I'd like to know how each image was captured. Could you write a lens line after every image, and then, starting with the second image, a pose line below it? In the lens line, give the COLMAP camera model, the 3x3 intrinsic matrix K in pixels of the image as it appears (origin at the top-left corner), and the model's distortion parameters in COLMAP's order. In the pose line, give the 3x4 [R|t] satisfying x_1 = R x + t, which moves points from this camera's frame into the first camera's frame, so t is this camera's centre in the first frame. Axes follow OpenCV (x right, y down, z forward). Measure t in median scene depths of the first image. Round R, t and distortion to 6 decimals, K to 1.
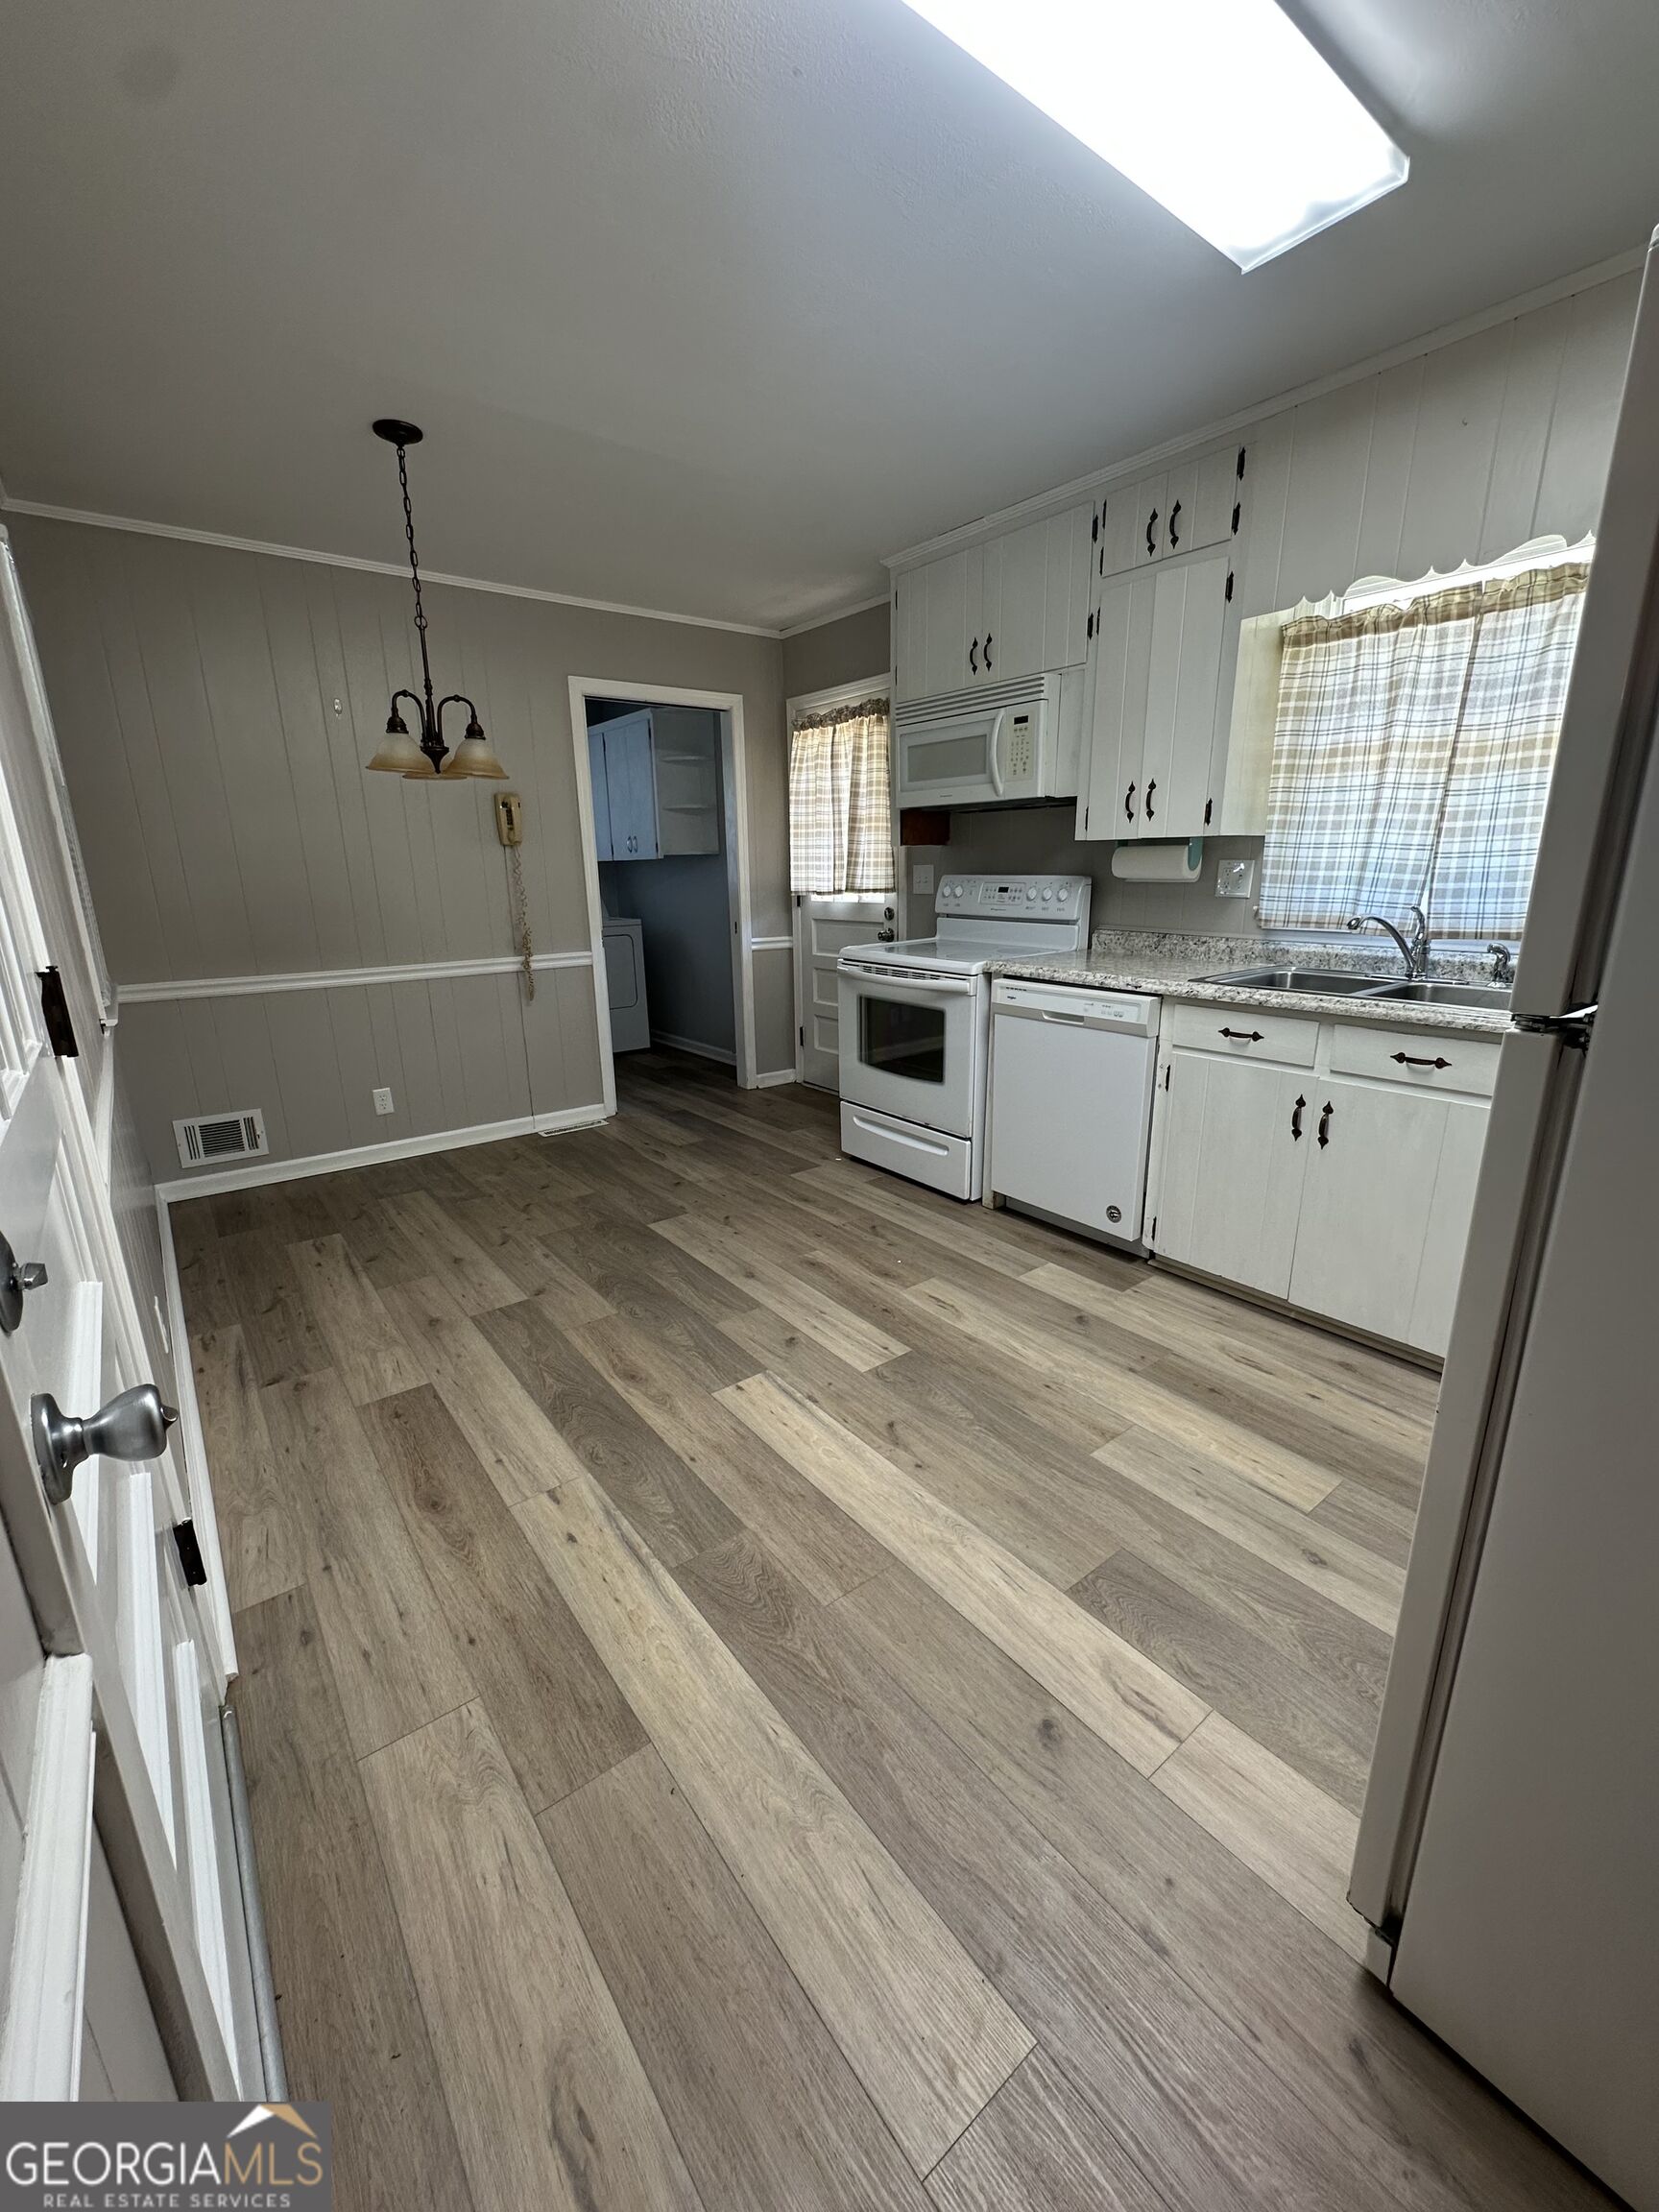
lens RADIAL K [[885.7, 0, 825.7], [0, 885.7, 1109.4], [0, 0, 1]] dist [-0.003729, 0.000705]
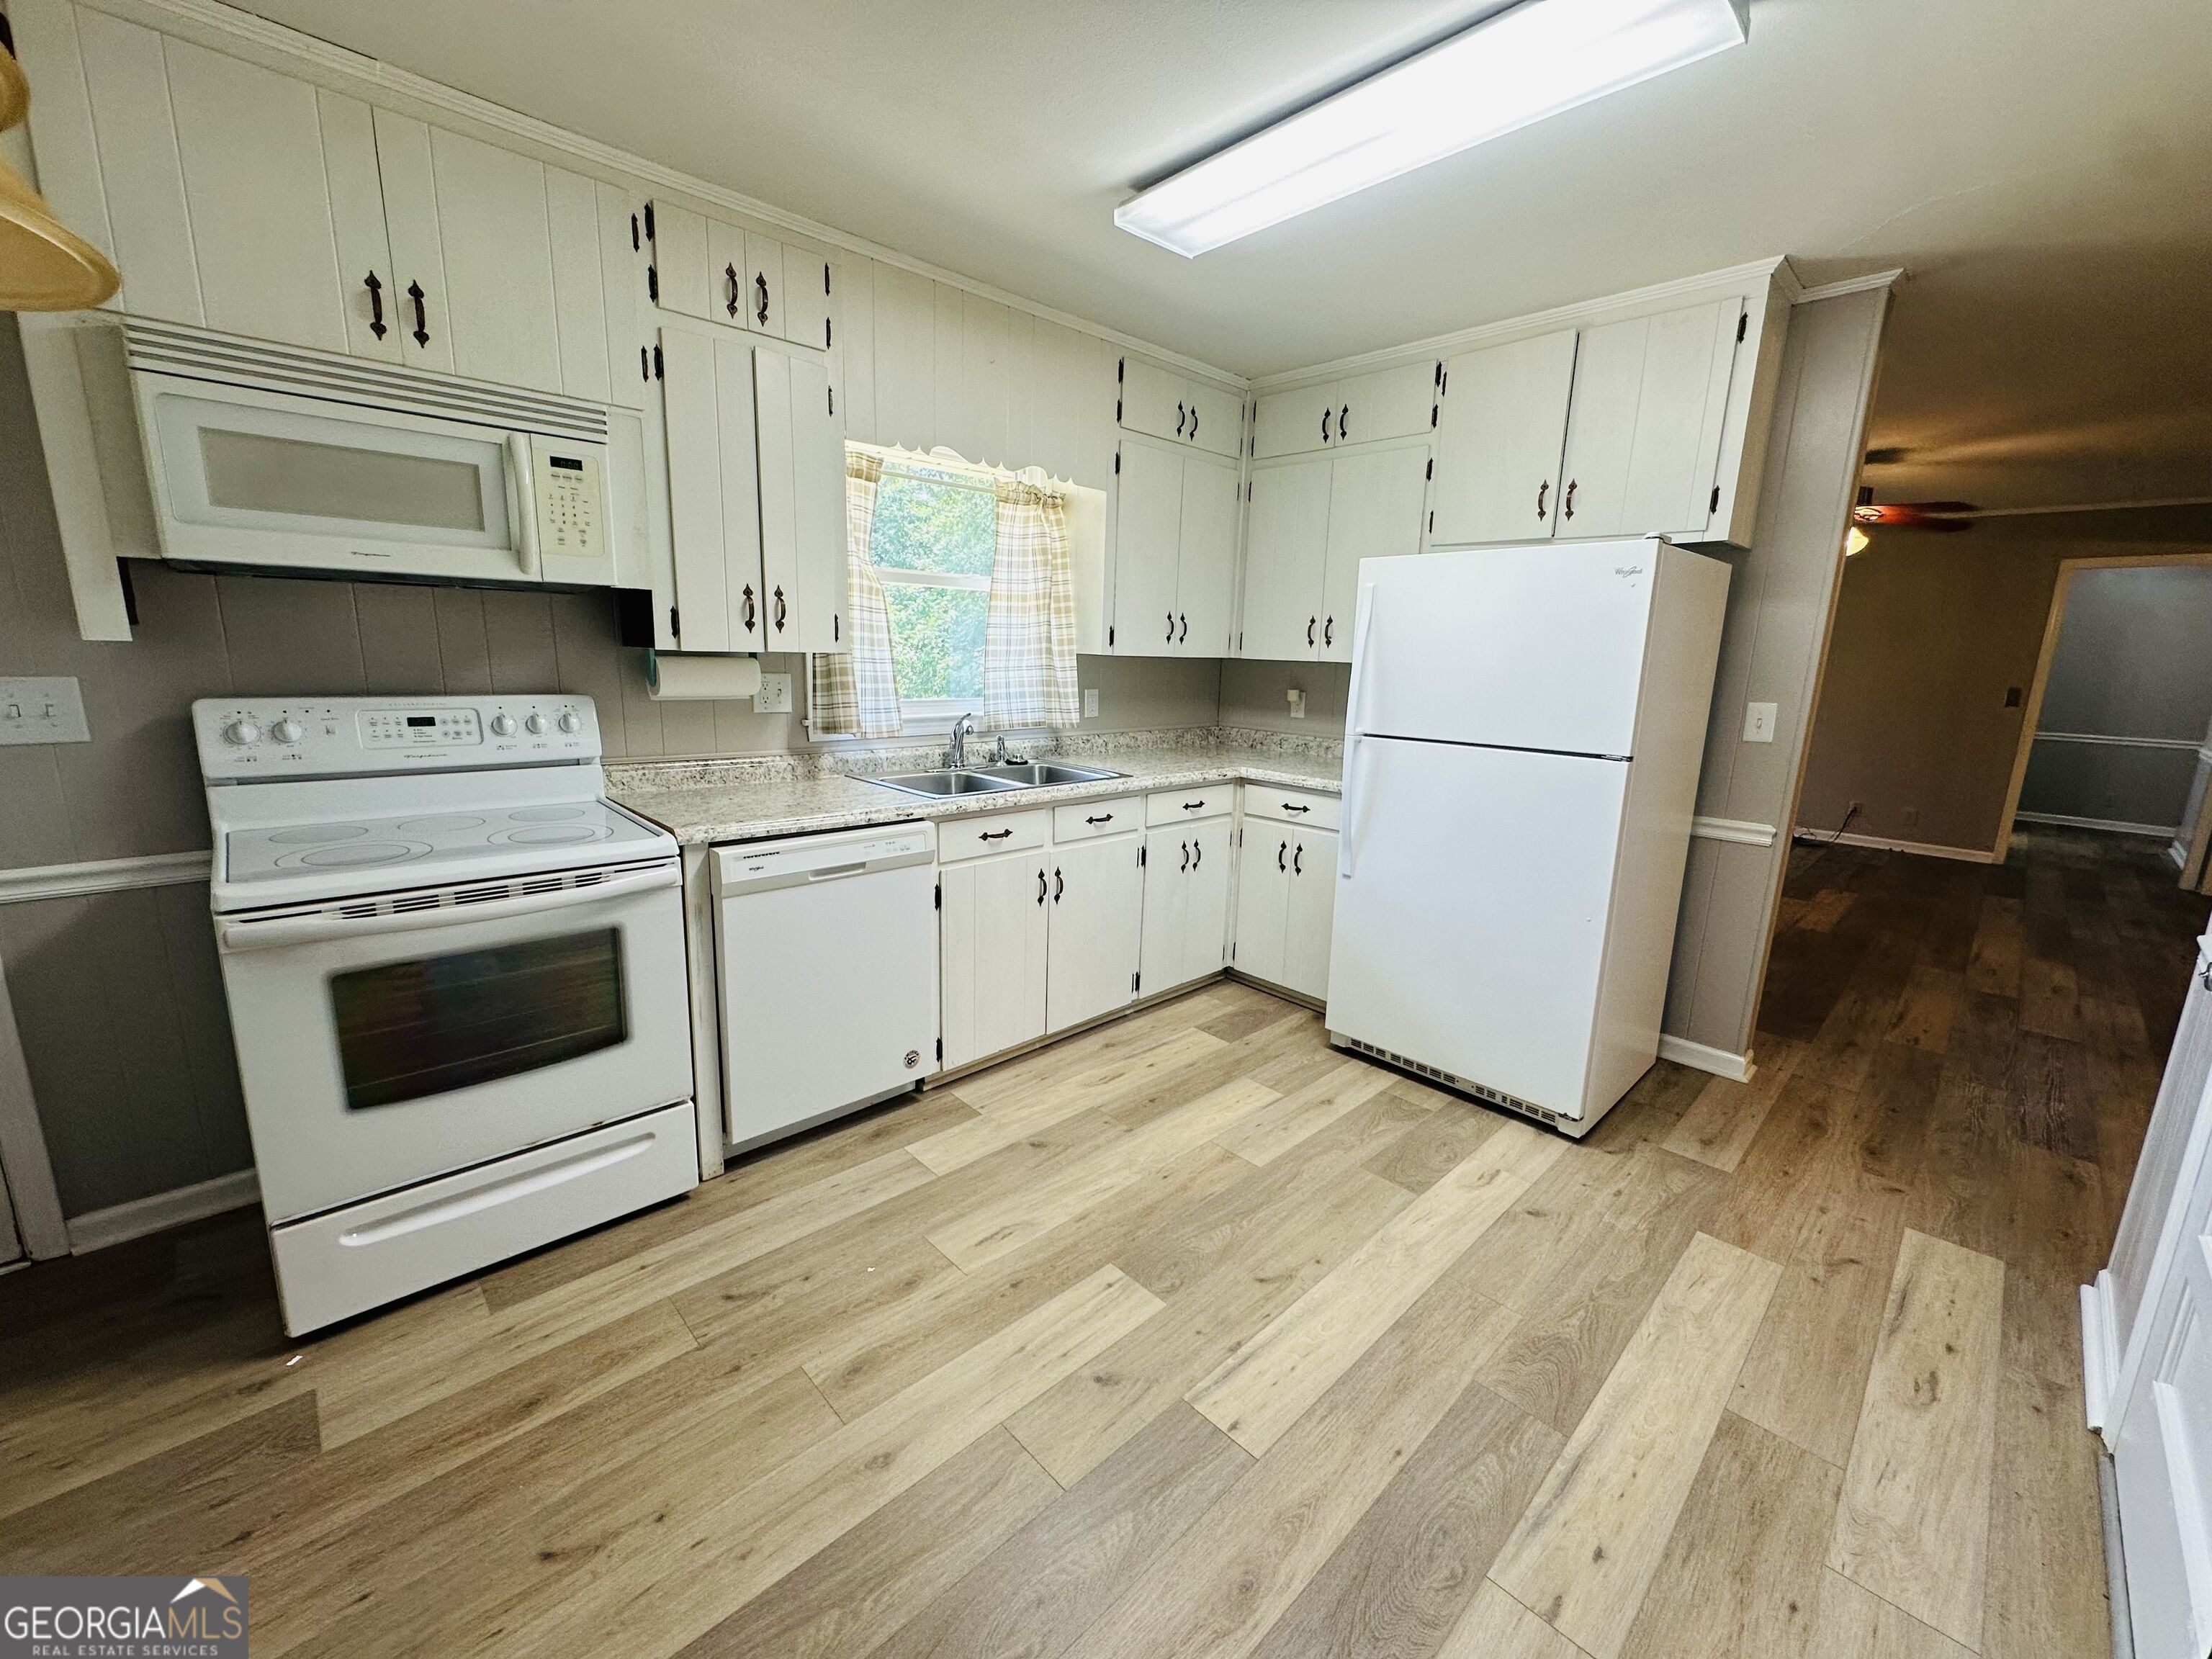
lens RADIAL K [[885.7, 0, 1106.0], [0, 885.7, 829.5], [0, 0, 1]] dist [-0.003729, 0.000705]
pose [[-0.108797, -0.192690, 0.975210, -0.620643], [0.238119, 0.947420, 0.213764, -0.290818], [-0.965123, 0.255473, -0.057193, 0.908064]]
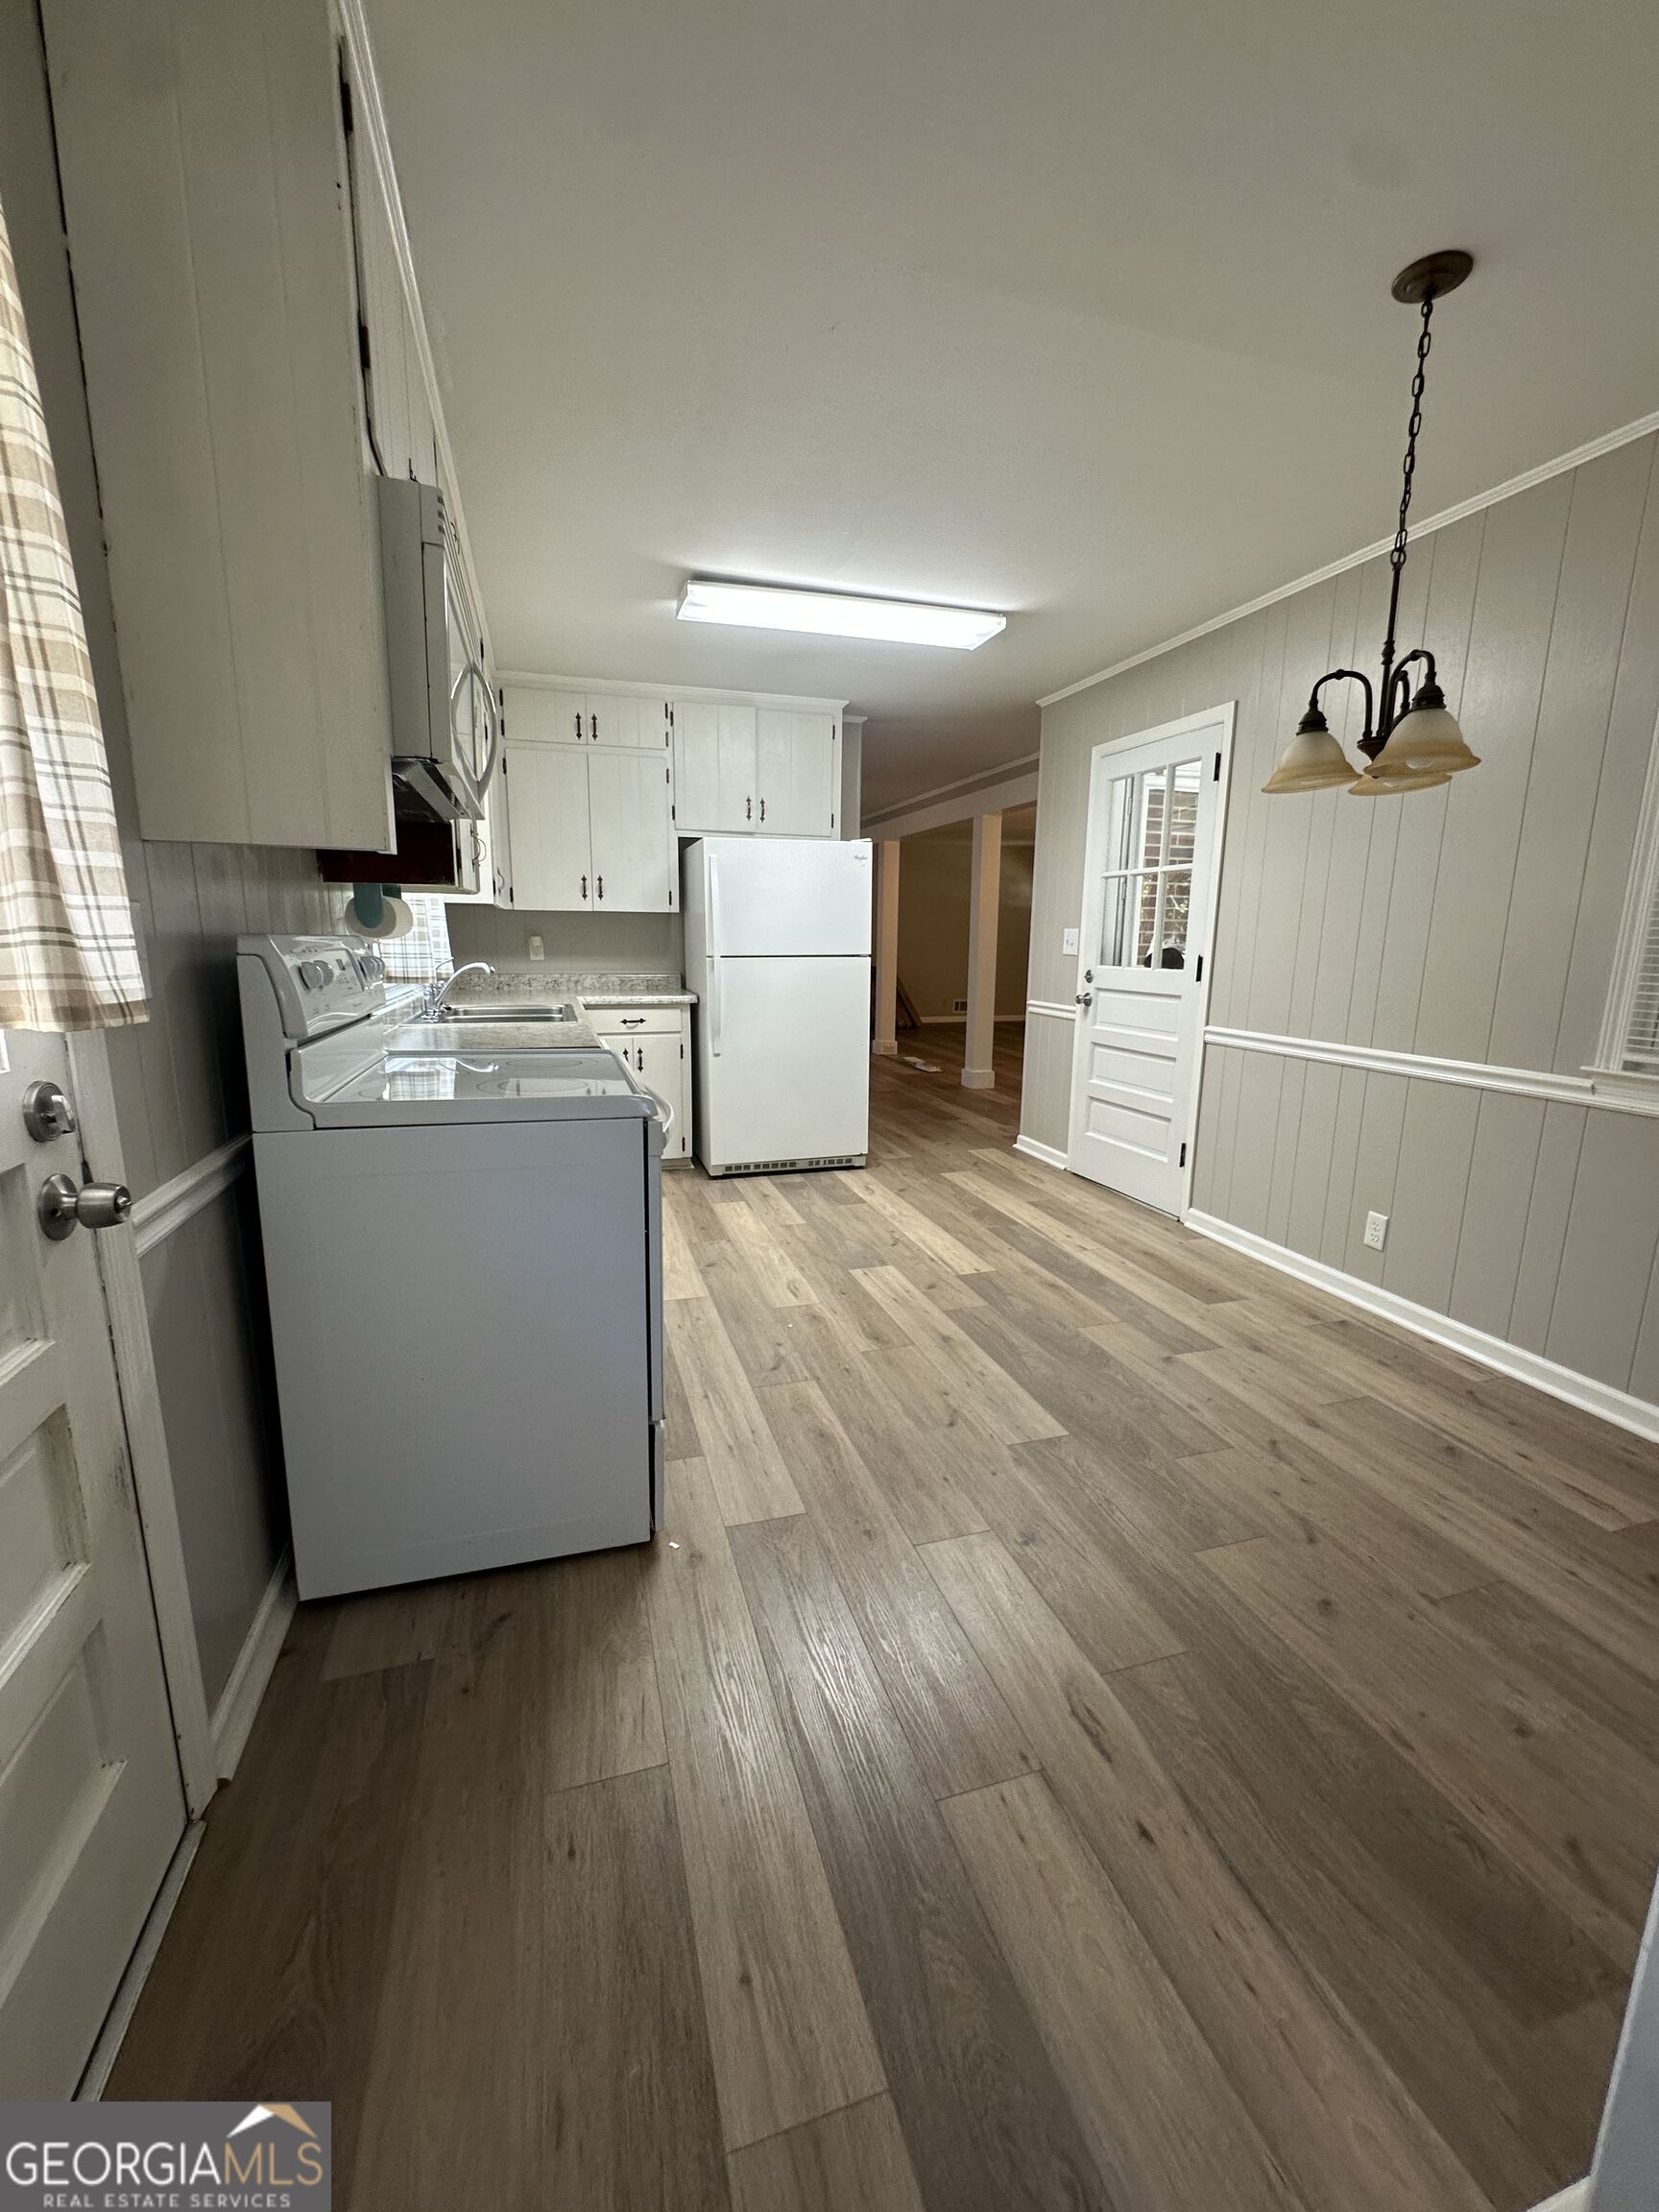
lens RADIAL K [[885.7, 0, 825.7], [0, 885.7, 1109.4], [0, 0, 1]] dist [-0.003729, 0.000705]
pose [[-0.935846, -0.061601, 0.346984, -0.319838], [0.098278, 0.899923, 0.424830, -0.522643], [-0.338429, 0.431677, -0.836135, 1.975386]]
